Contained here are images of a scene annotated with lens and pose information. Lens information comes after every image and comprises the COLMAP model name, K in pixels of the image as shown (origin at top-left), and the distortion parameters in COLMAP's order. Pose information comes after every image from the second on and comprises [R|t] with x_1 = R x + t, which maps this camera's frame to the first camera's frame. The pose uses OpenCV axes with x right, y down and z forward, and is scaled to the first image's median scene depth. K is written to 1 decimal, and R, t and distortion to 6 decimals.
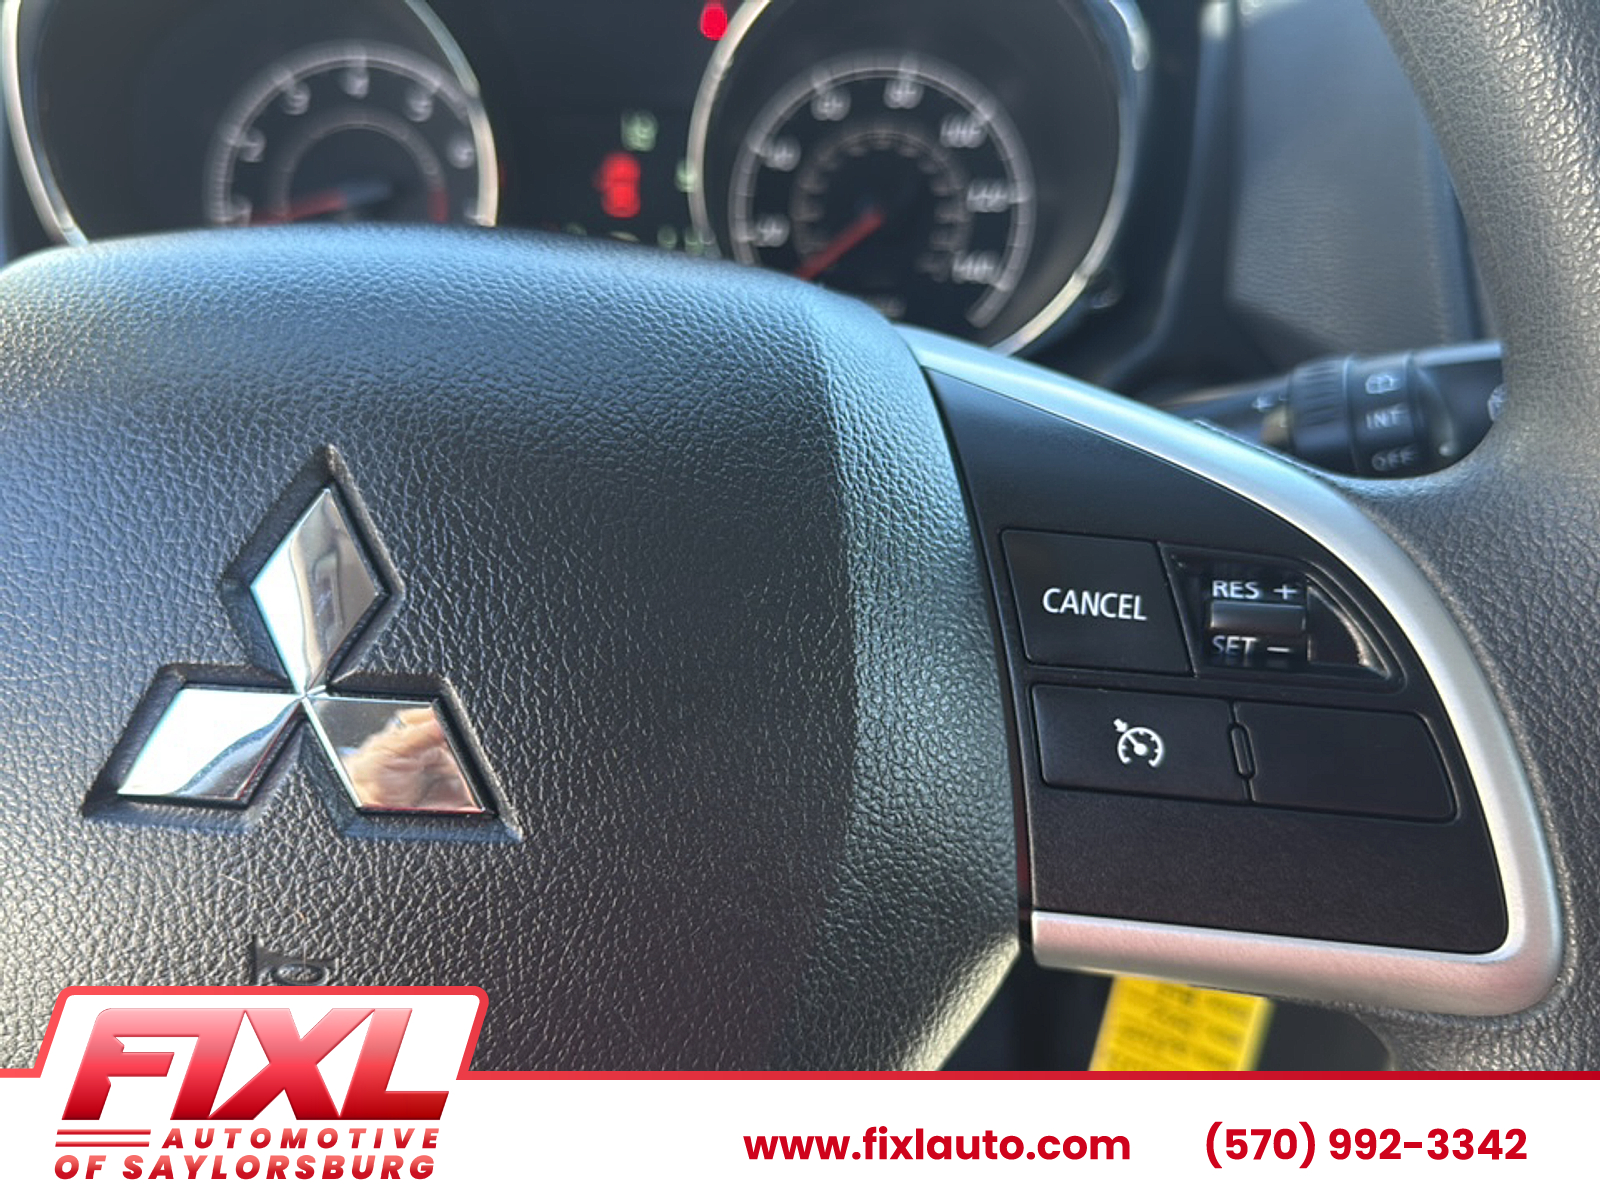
lens RADIAL K [[1506.6, 0, 800.0], [0, 1506.6, 600.0], [0, 0, 1]] dist [0.107913, -0.287046]
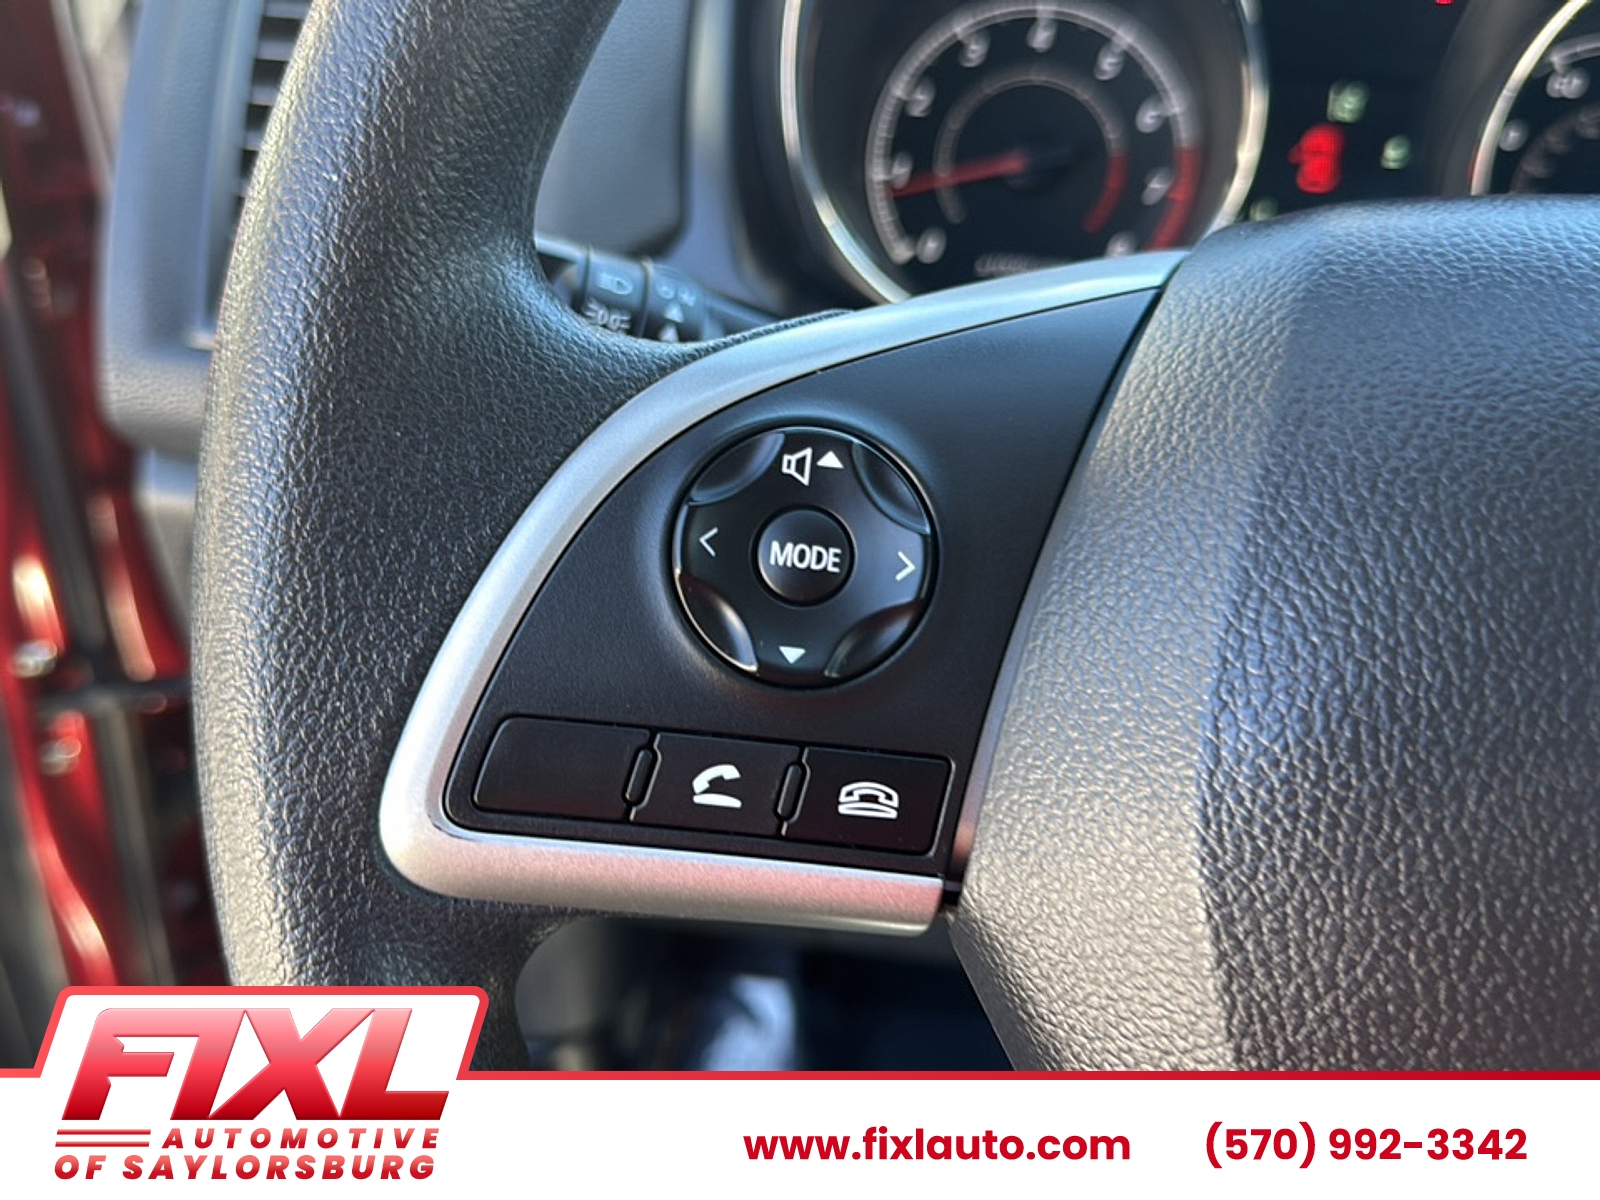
lens RADIAL K [[1506.6, 0, 800.0], [0, 1506.6, 600.0], [0, 0, 1]] dist [0.107913, -0.287046]
pose [[0.991161, 0.077023, -0.108019, -0.310387], [-0.075363, 0.996968, 0.019368, -0.004224], [0.109184, -0.011056, 0.993960, 0.060333]]
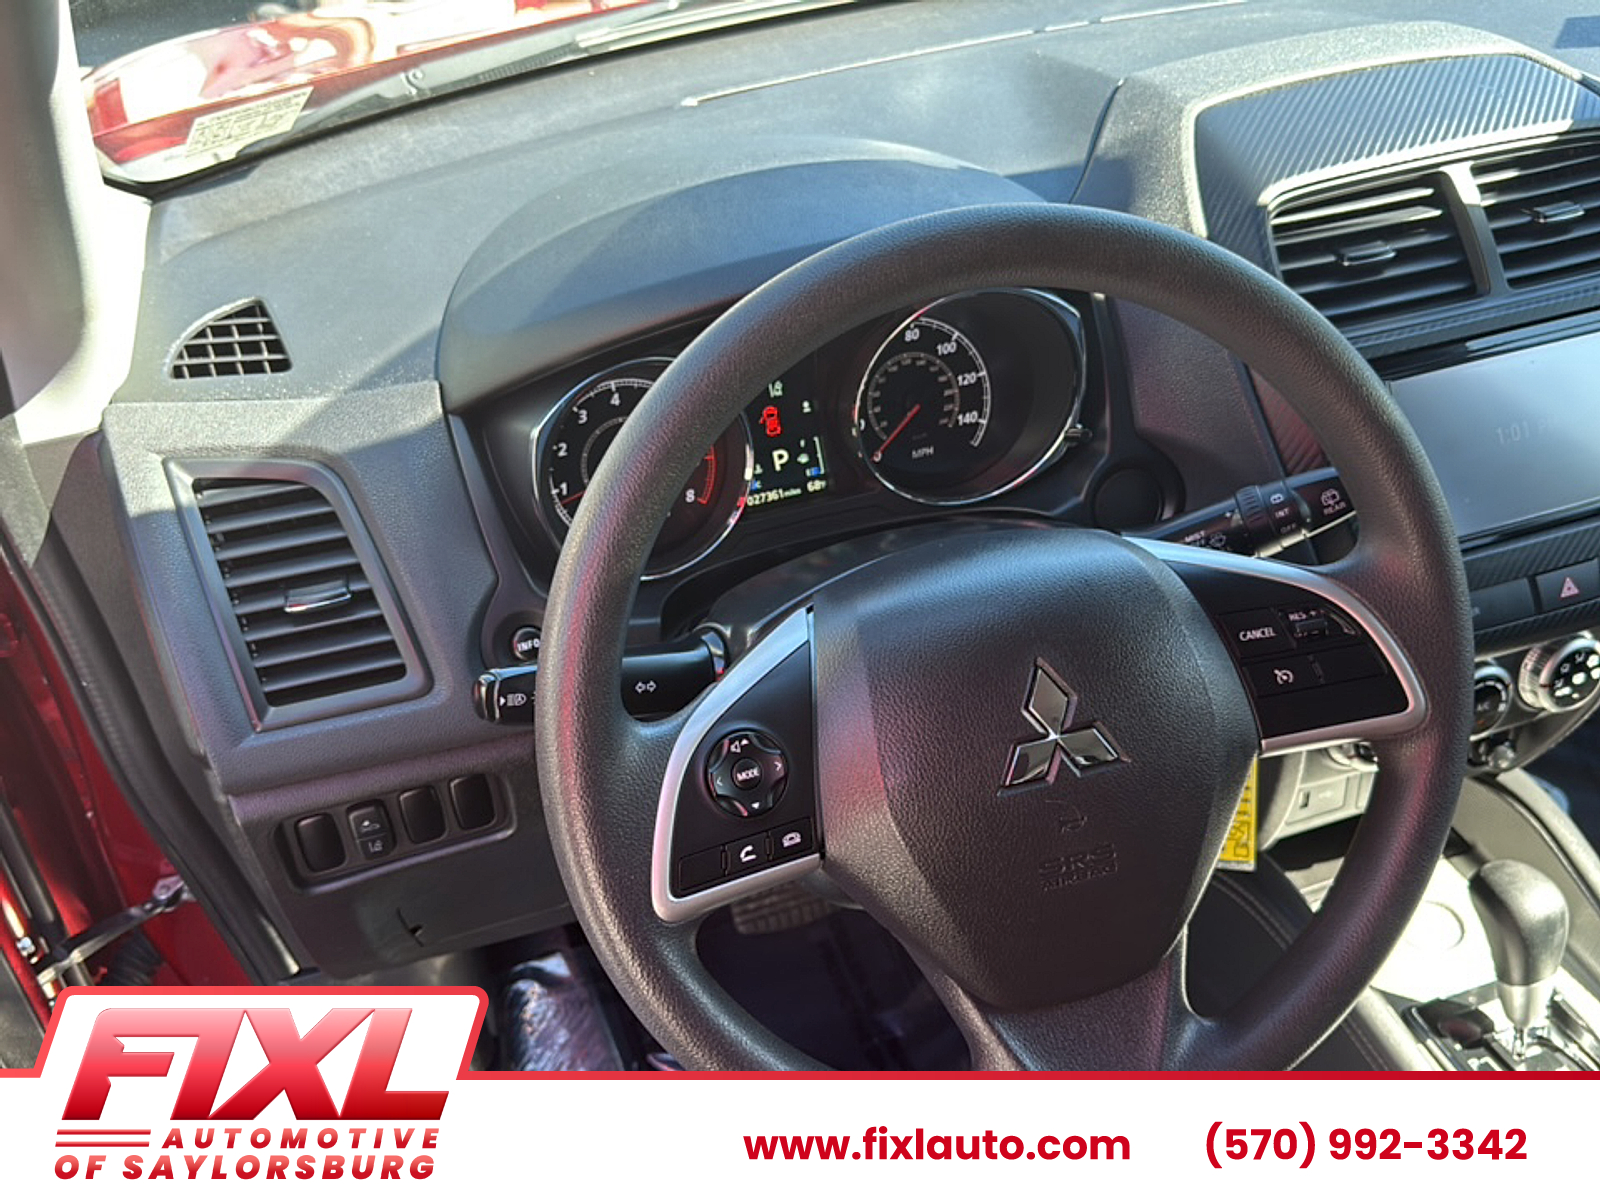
lens RADIAL K [[1448.7, 0, 800.0], [0, 1448.7, 600.0], [0, 0, 1]] dist [0.154669, -0.359650]
pose [[0.938753, -0.260870, 0.225144, -0.523627], [0.245015, 0.964734, 0.096211, -0.229084], [-0.242302, -0.035155, 0.969564, -0.639785]]
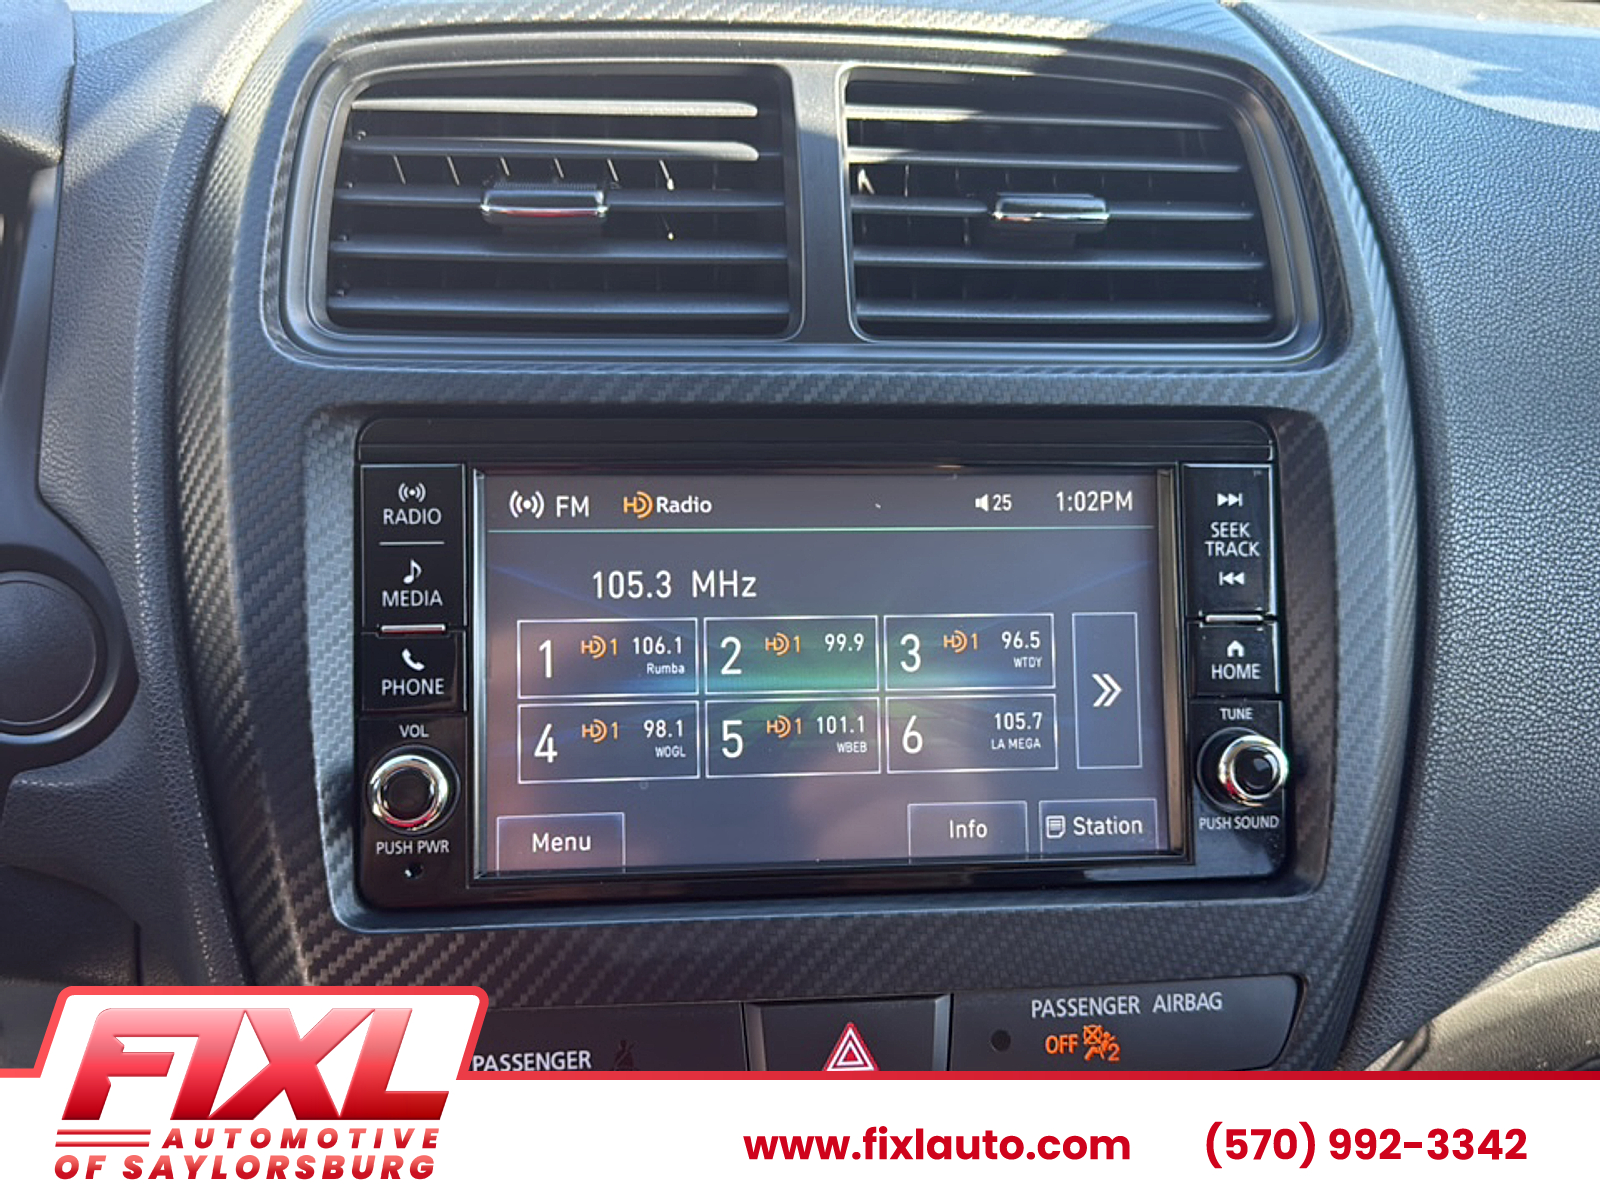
lens RADIAL K [[1448.7, 0, 800.0], [0, 1448.7, 600.0], [0, 0, 1]] dist [0.154669, -0.359650]
pose [[0.992642, -0.033817, 0.116266, 0.528875], [0.041864, 0.996841, -0.067487, -0.041068], [-0.113617, 0.071858, 0.990923, 0.053139]]
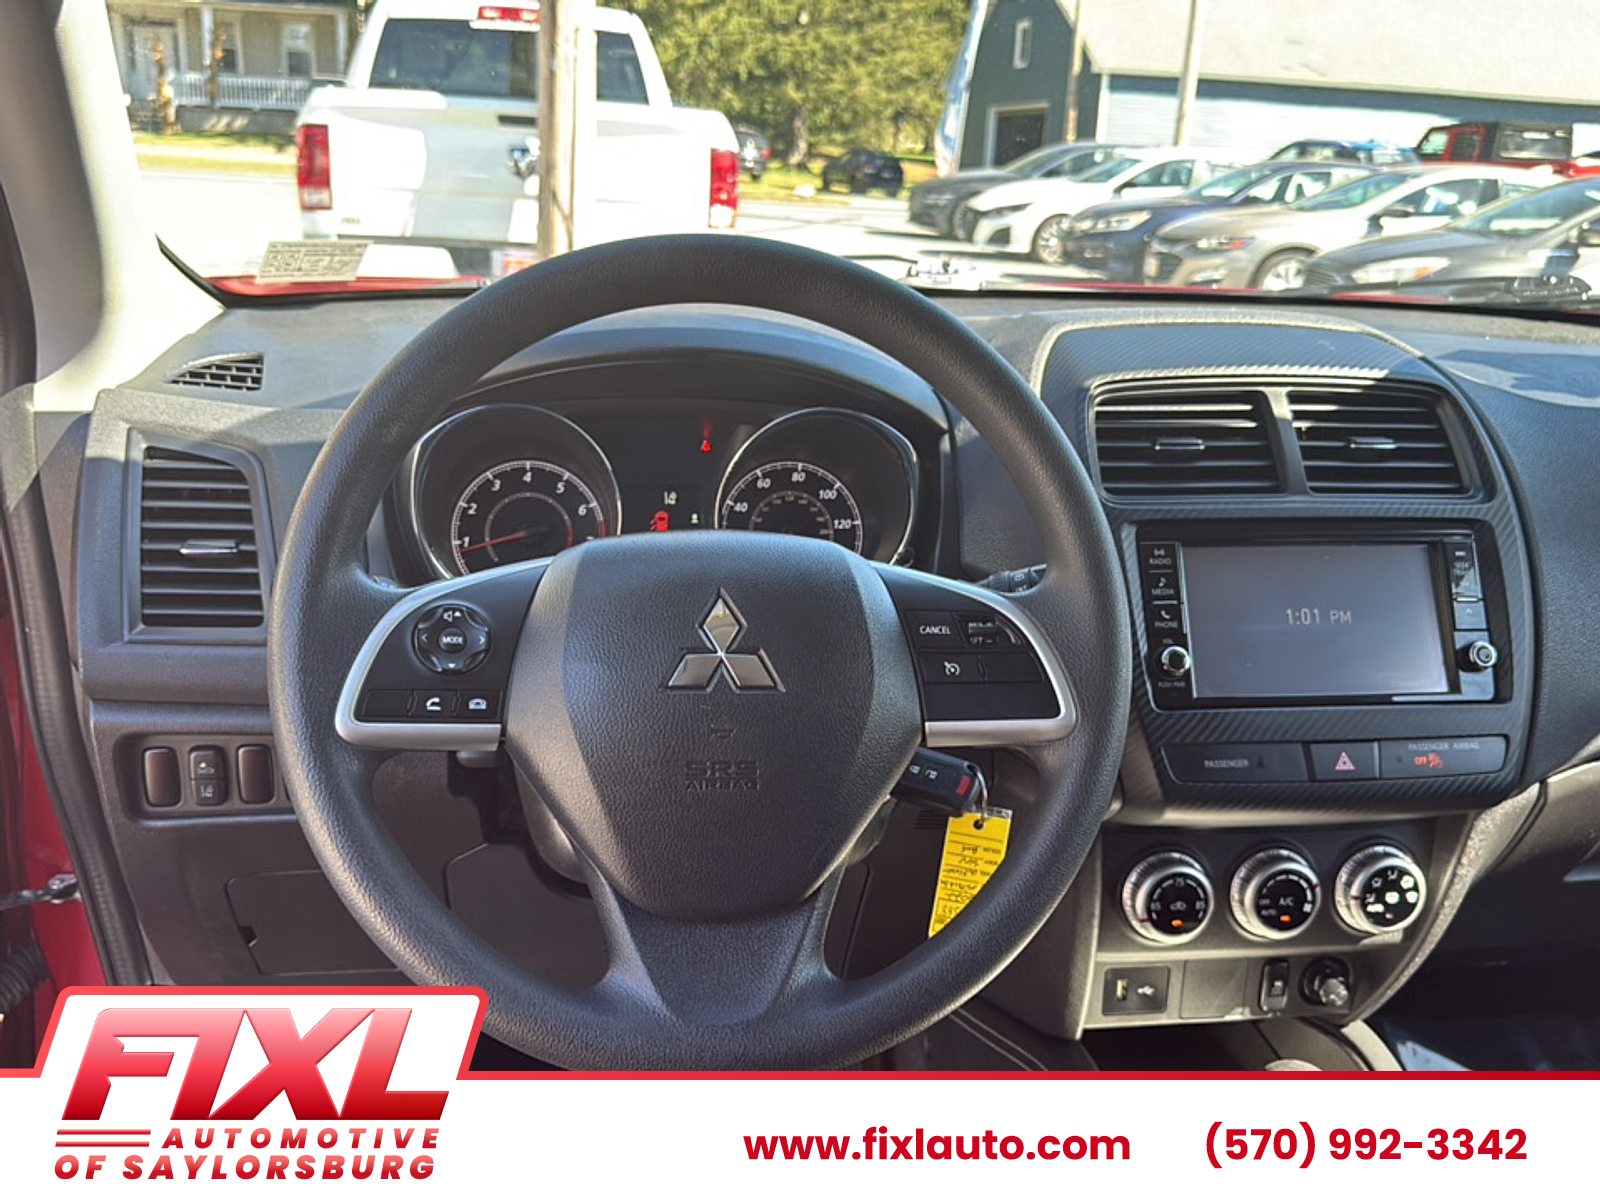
lens RADIAL K [[1448.7, 0, 800.0], [0, 1448.7, 600.0], [0, 0, 1]] dist [0.154669, -0.359650]
pose [[0.985772, -0.033707, 0.164675, -0.259537], [0.069149, 0.974271, -0.214511, 0.251031], [-0.153208, 0.222846, 0.962739, -0.853202]]
